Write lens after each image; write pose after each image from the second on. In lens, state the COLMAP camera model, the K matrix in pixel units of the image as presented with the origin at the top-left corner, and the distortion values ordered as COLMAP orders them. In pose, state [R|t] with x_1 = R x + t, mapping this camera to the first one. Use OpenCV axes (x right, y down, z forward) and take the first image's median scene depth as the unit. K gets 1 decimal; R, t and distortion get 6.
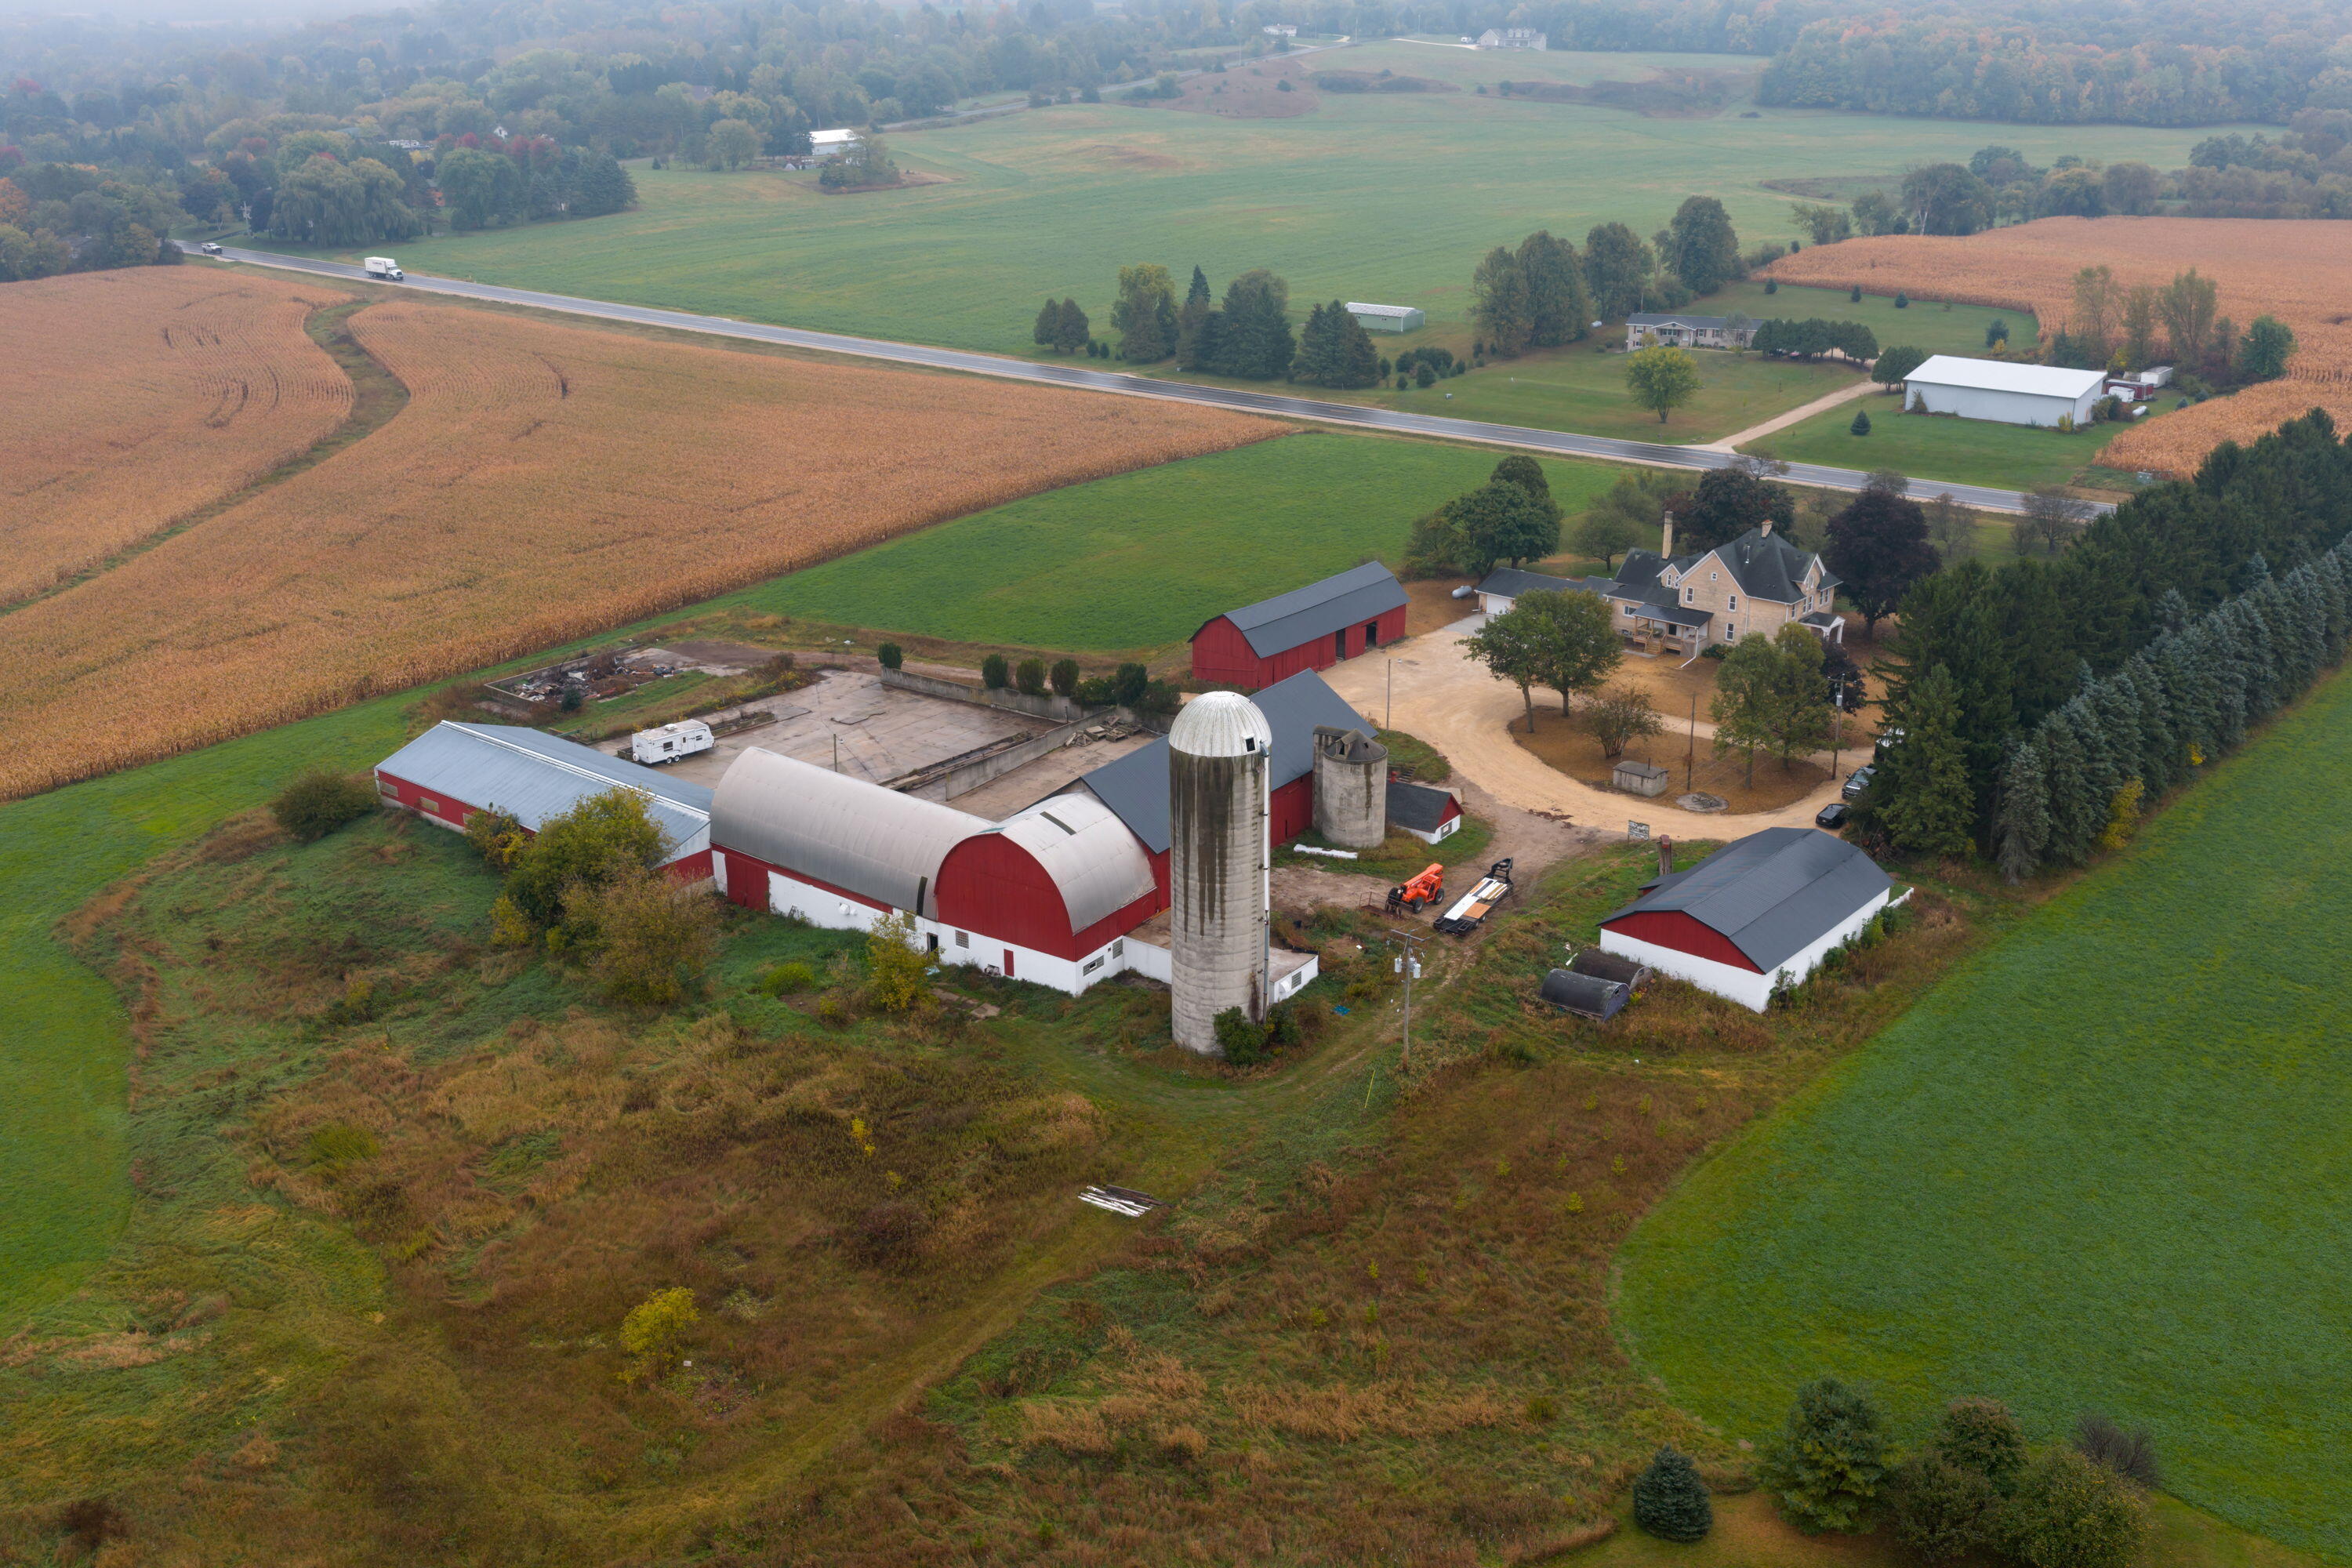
lens RADIAL K [[2251.1, 0, 1178.6], [0, 2251.1, 773.6], [0, 0, 1]] dist [-0.004391, 0.000000]
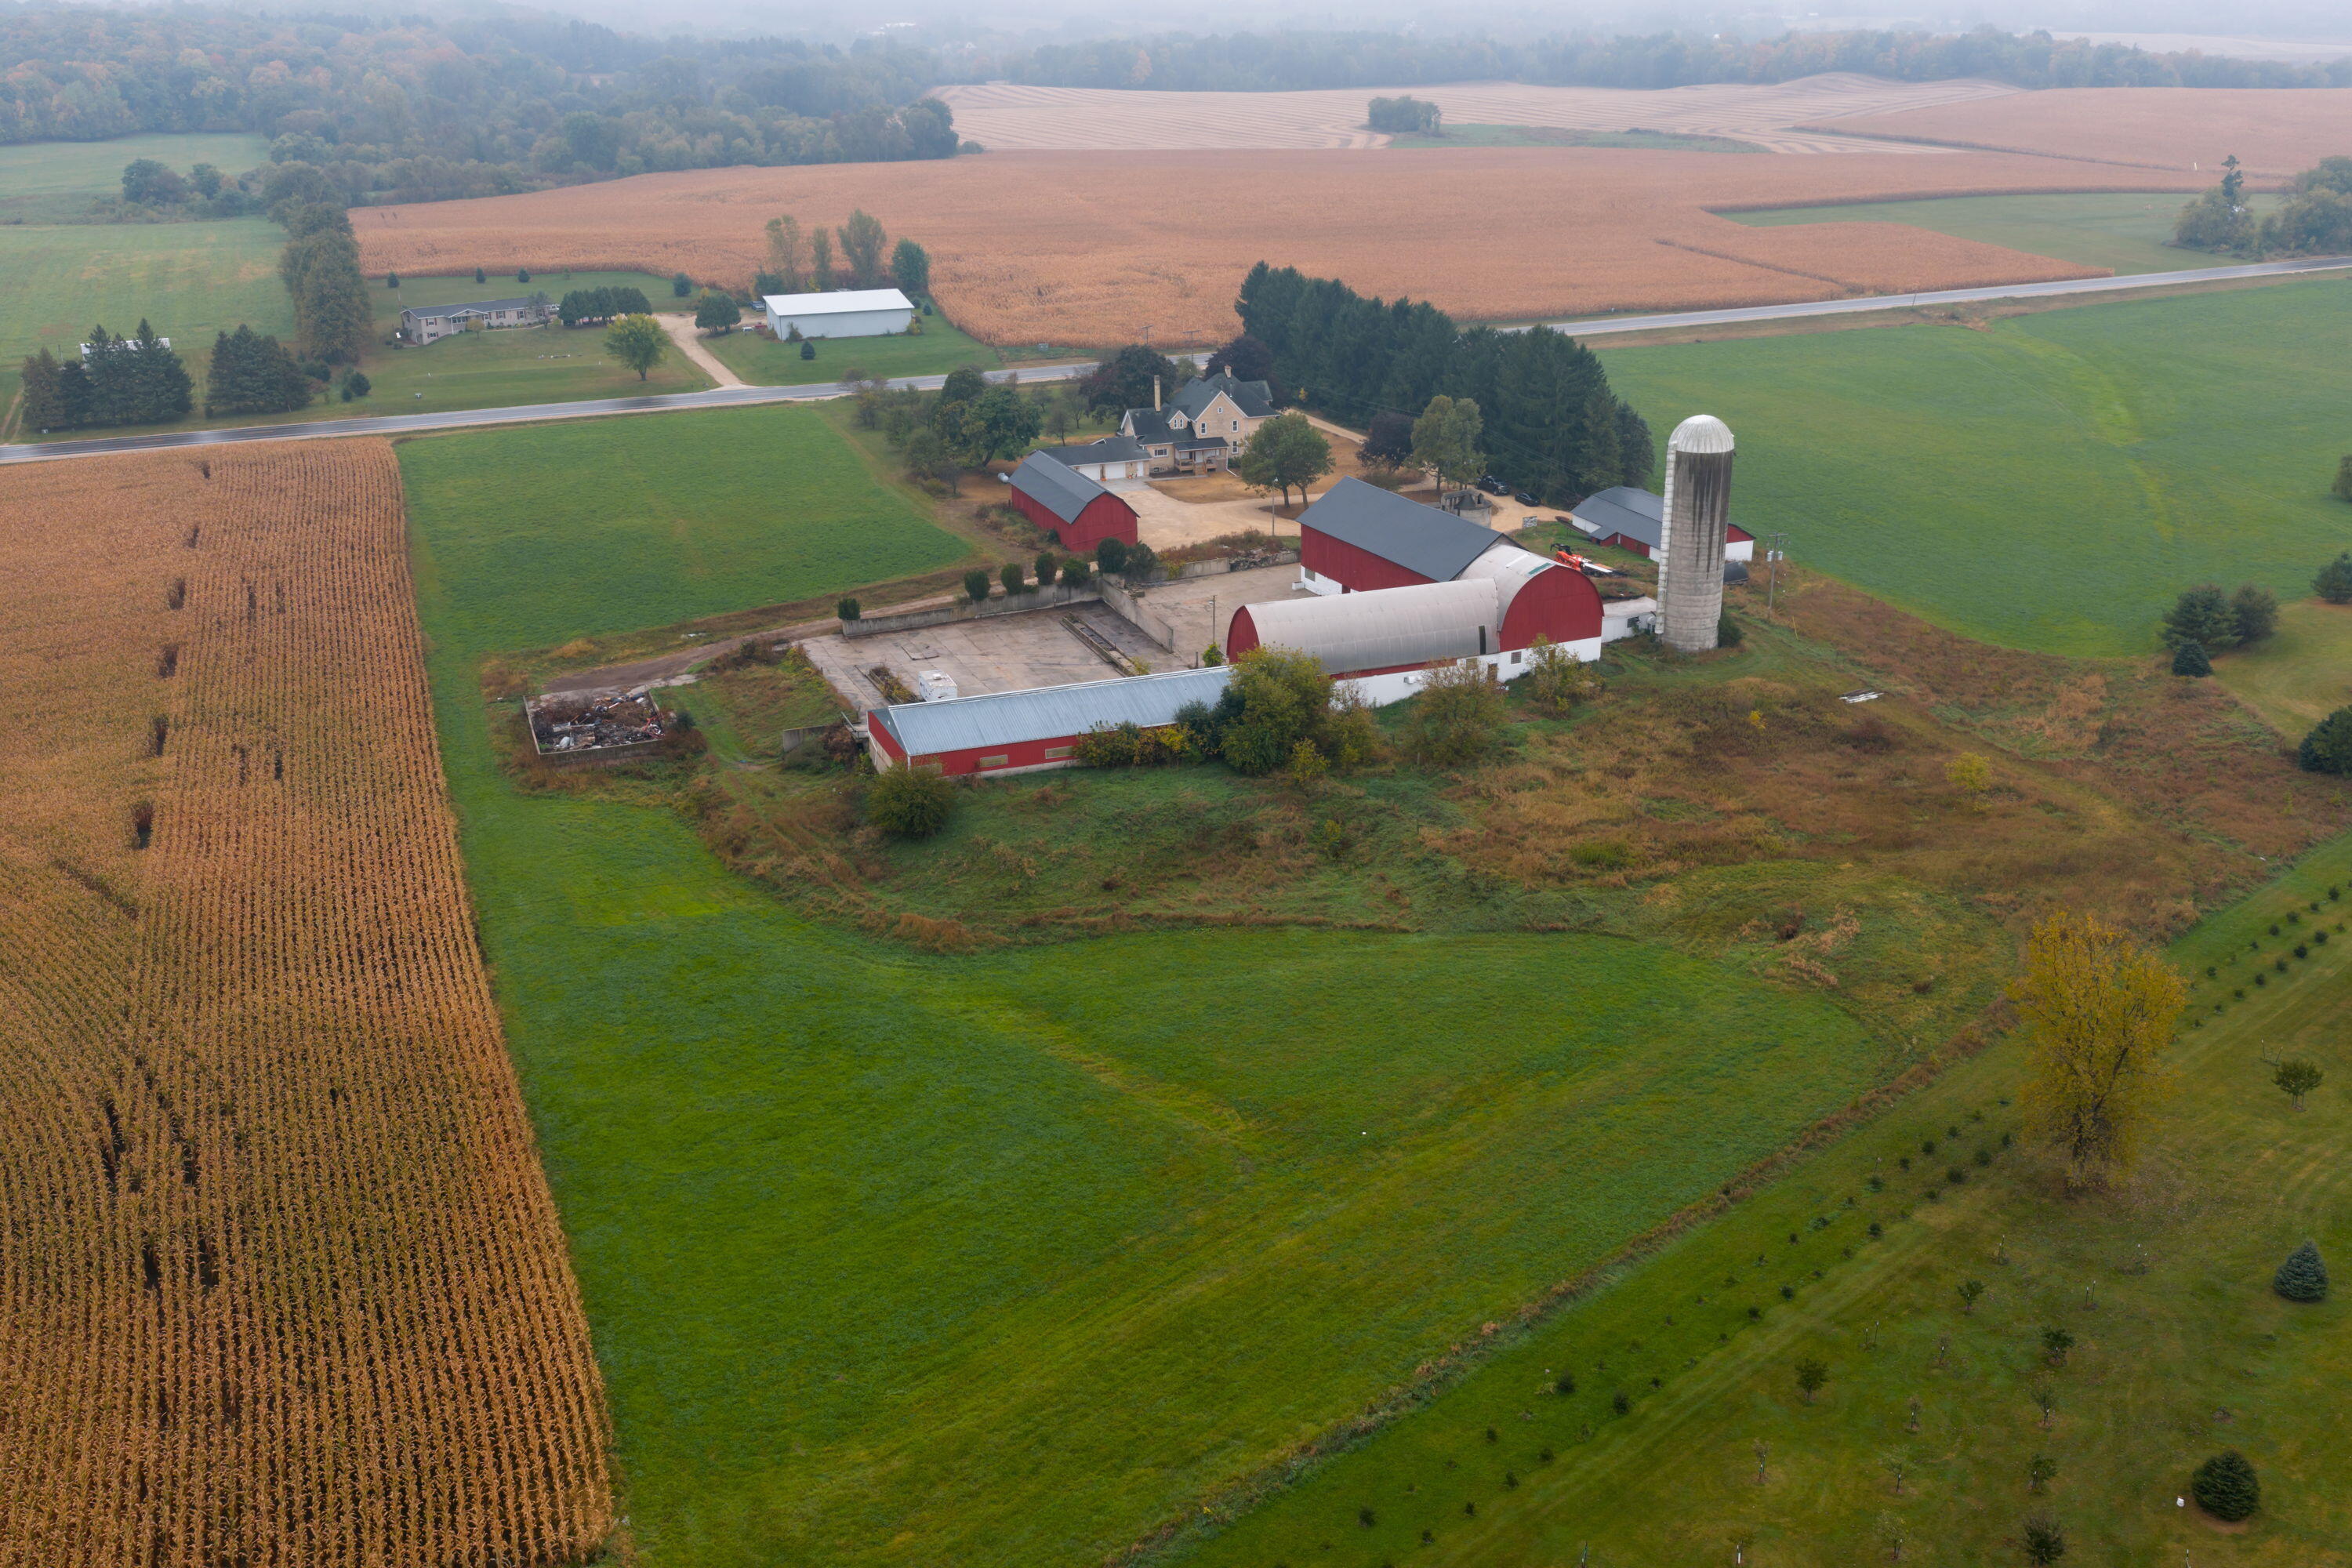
lens RADIAL K [[2251.1, 0, 1178.8], [0, 2251.1, 791.9], [0, 0, 1]] dist [-0.004391, 0.000000]
pose [[0.488248, -0.300293, 0.819414, -1.088821], [0.301976, 0.939066, 0.164210, -0.112740], [-0.818795, 0.167268, 0.549178, 0.323629]]
